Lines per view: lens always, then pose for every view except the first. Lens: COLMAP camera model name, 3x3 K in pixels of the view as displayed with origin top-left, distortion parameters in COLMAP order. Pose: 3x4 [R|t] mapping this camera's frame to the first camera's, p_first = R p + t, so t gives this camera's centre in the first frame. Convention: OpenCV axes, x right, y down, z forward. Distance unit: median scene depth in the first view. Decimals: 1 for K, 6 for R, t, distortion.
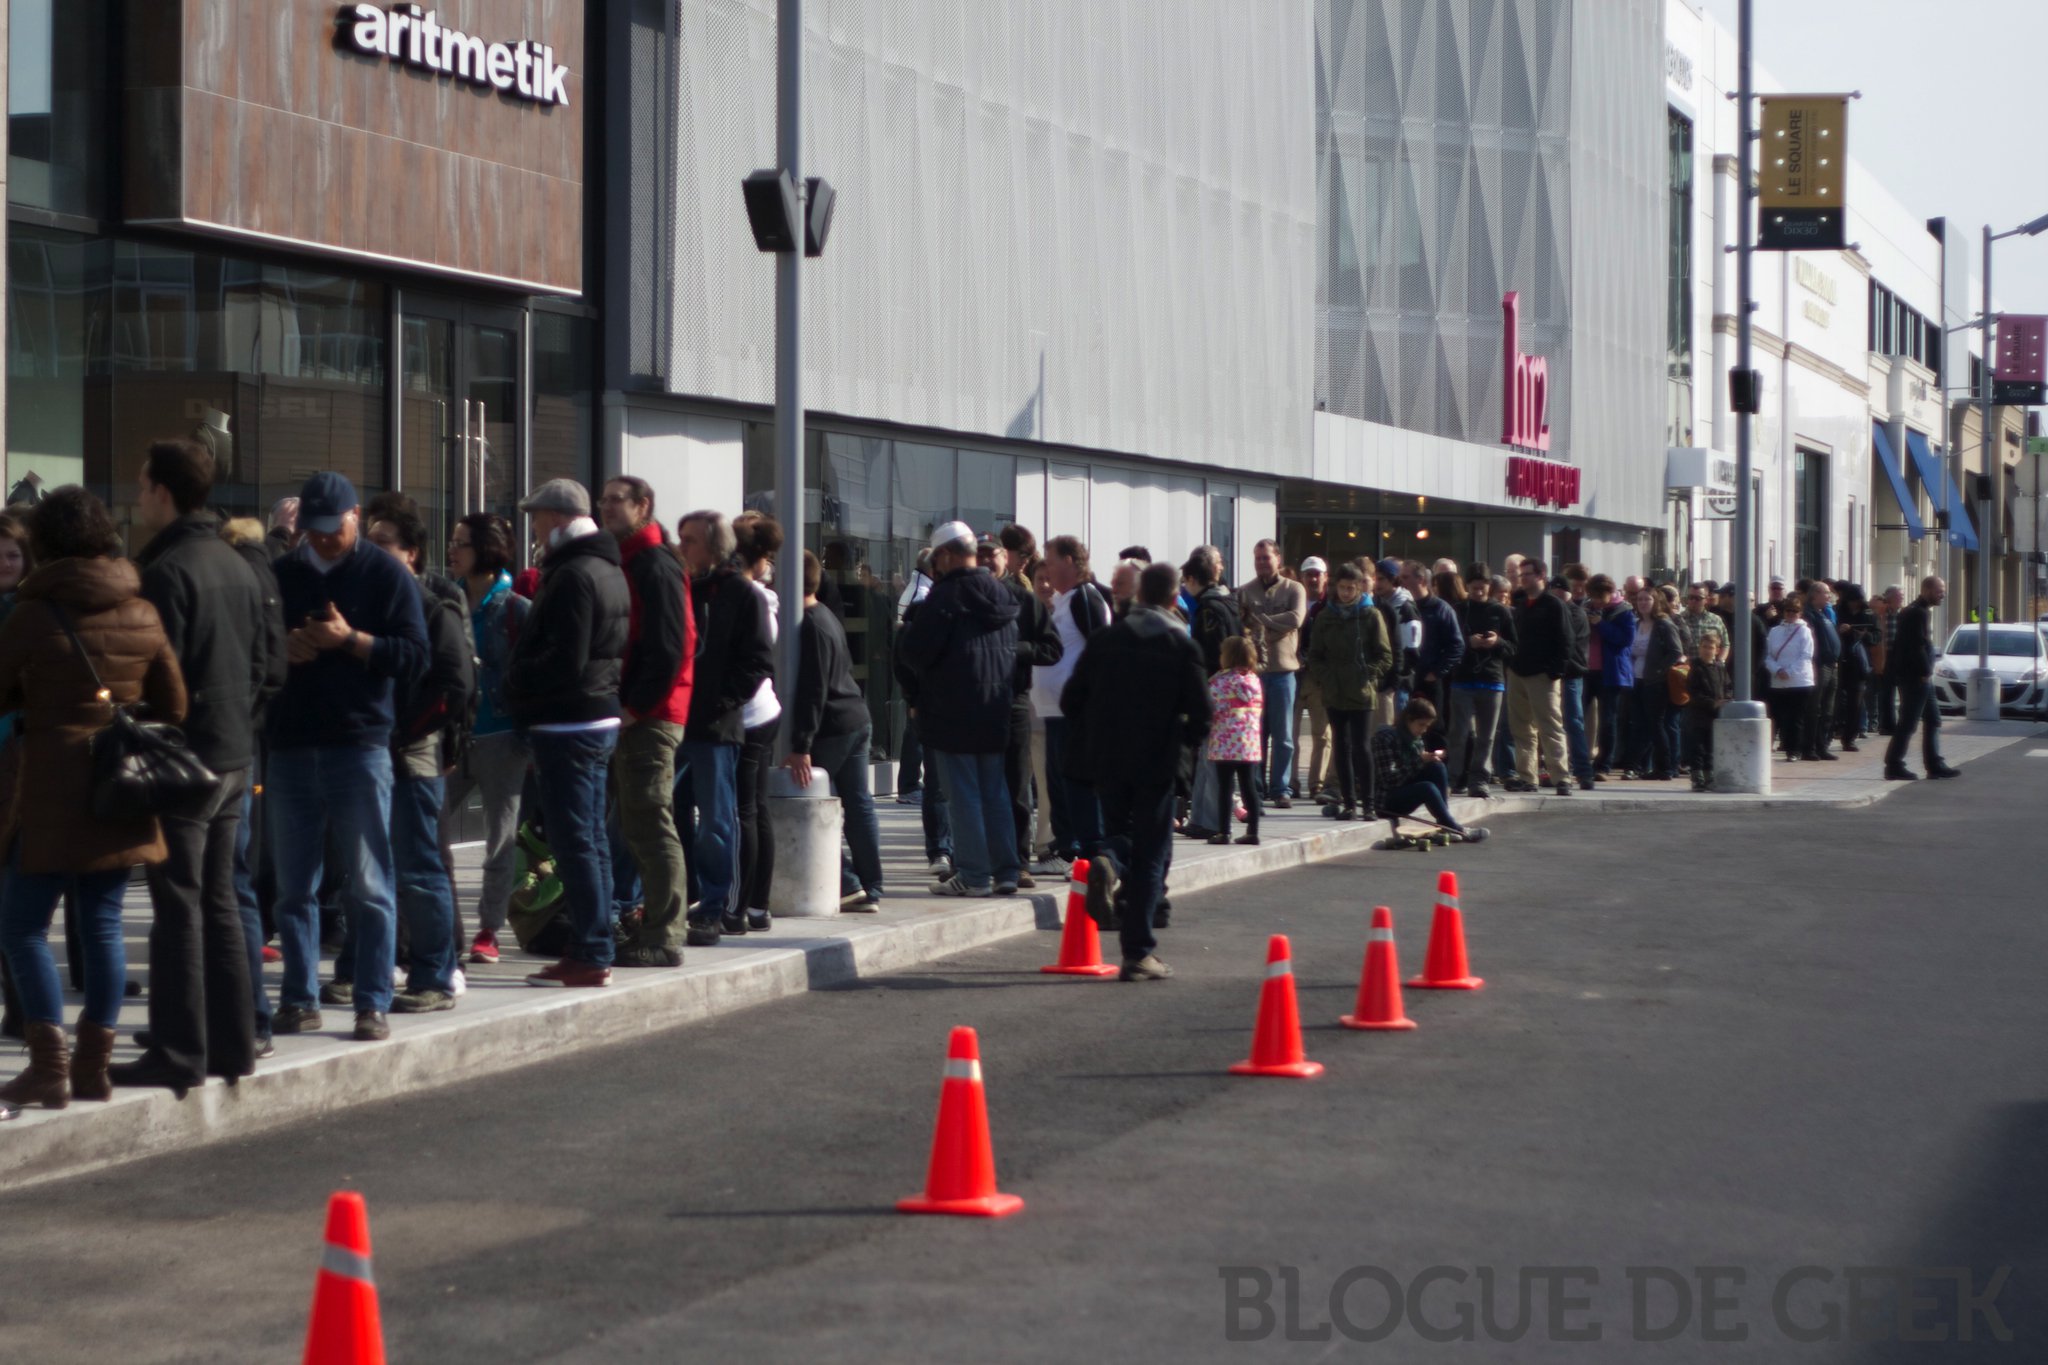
lens RADIAL K [[4874.7, 0, 1019.7], [0, 4874.7, 682.5], [0, 0, 1]] dist [-0.042715, 0.000000]
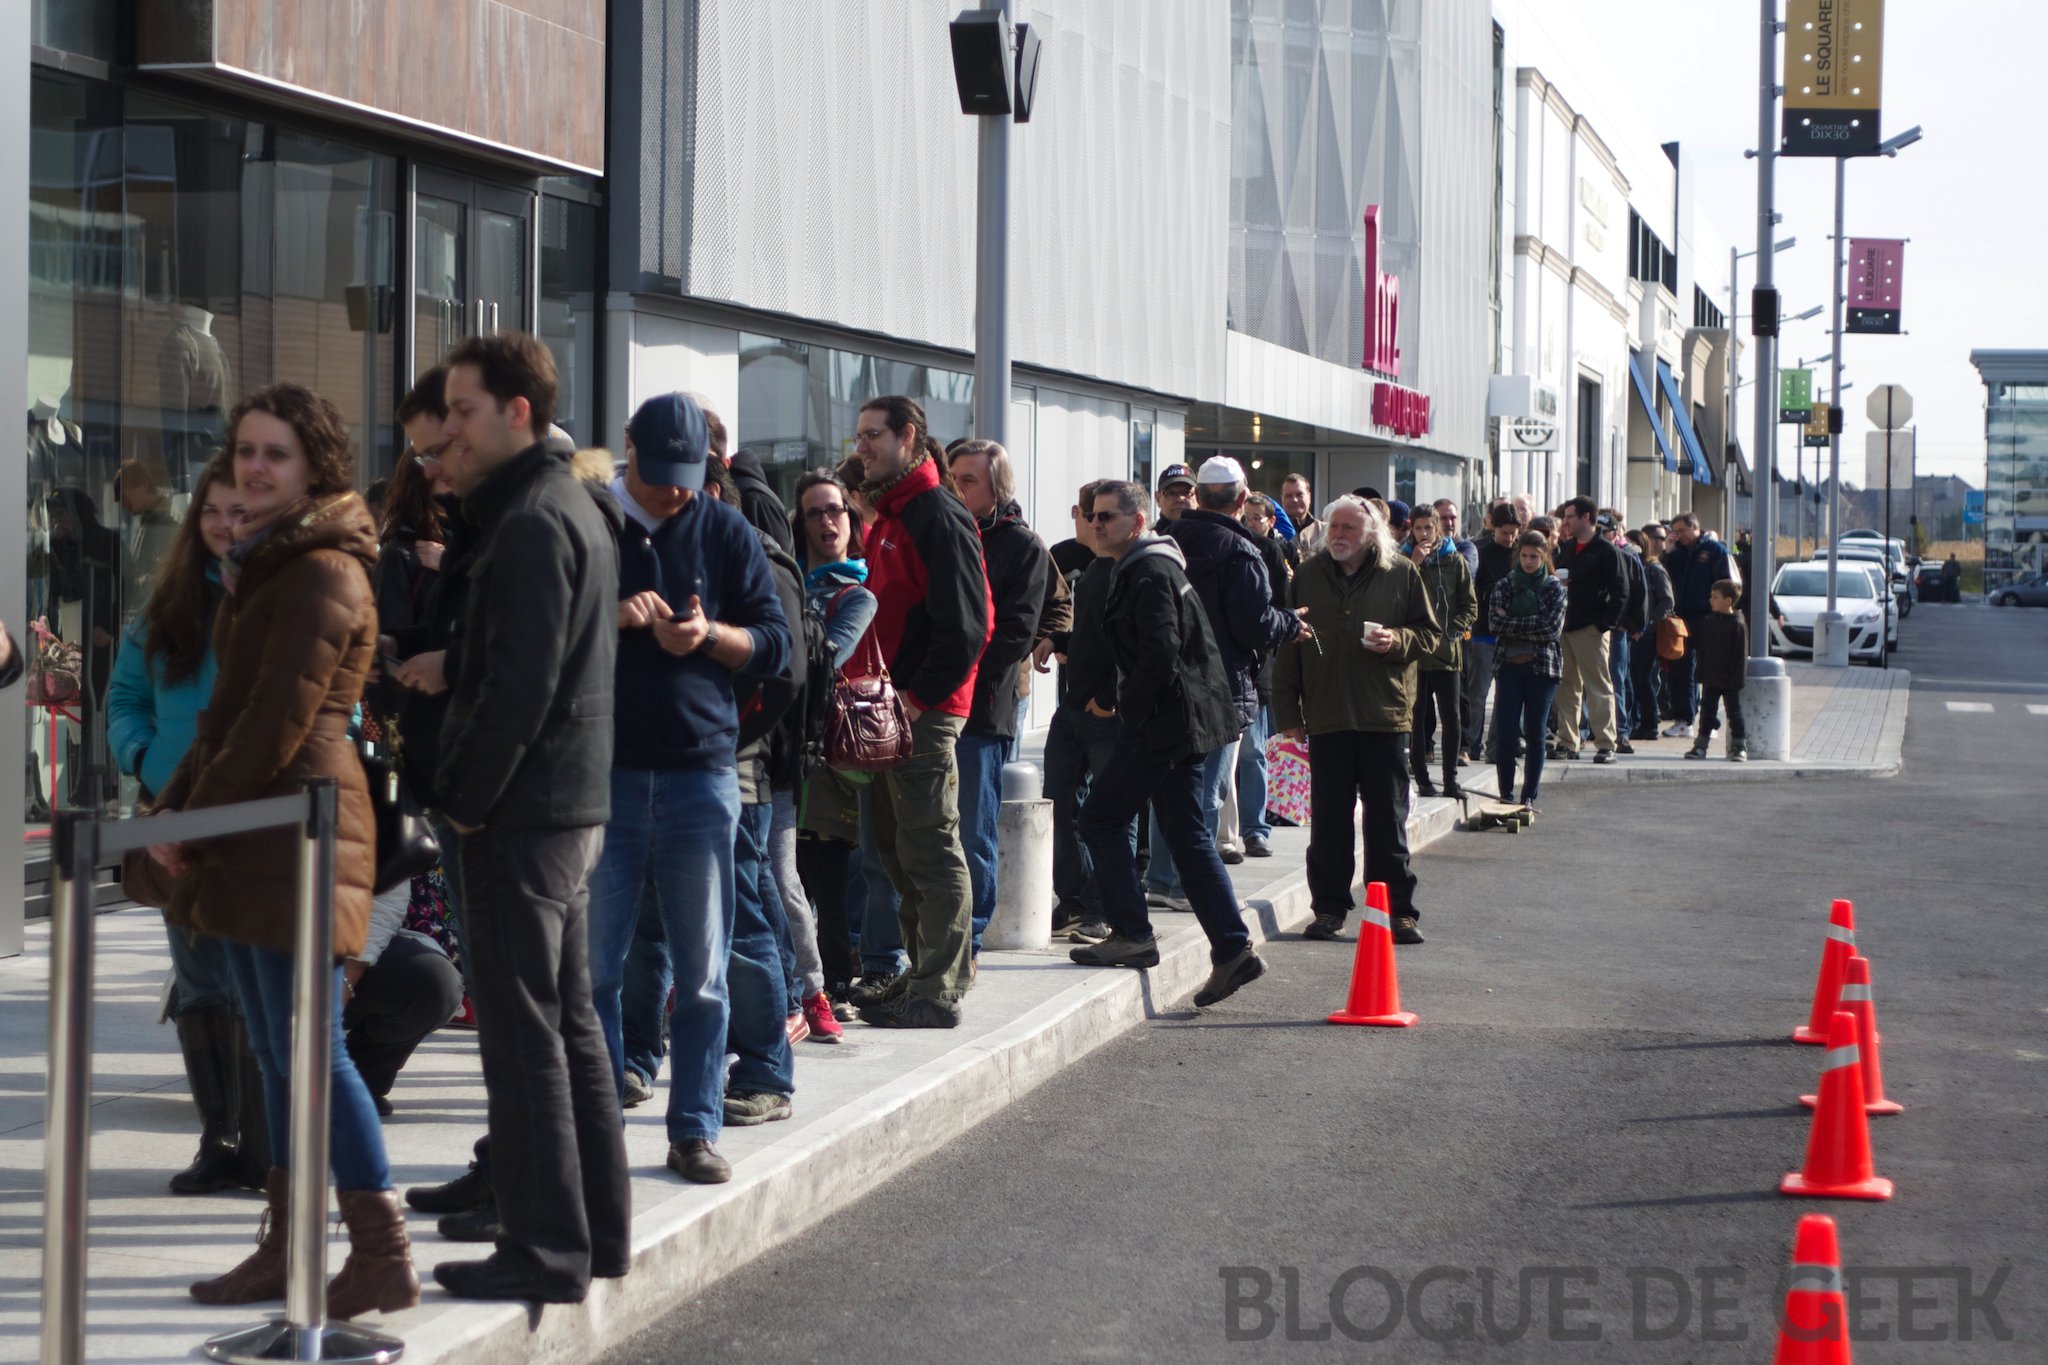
lens RADIAL K [[4874.7, 0, 1034.0], [0, 4874.7, 681.5], [0, 0, 1]] dist [-0.042715, 0.000000]
pose [[0.996556, 0.005523, 0.082744, -0.059929], [-0.006807, 0.999861, 0.015242, -0.004475], [-0.082649, -0.015753, 0.996454, 0.114441]]
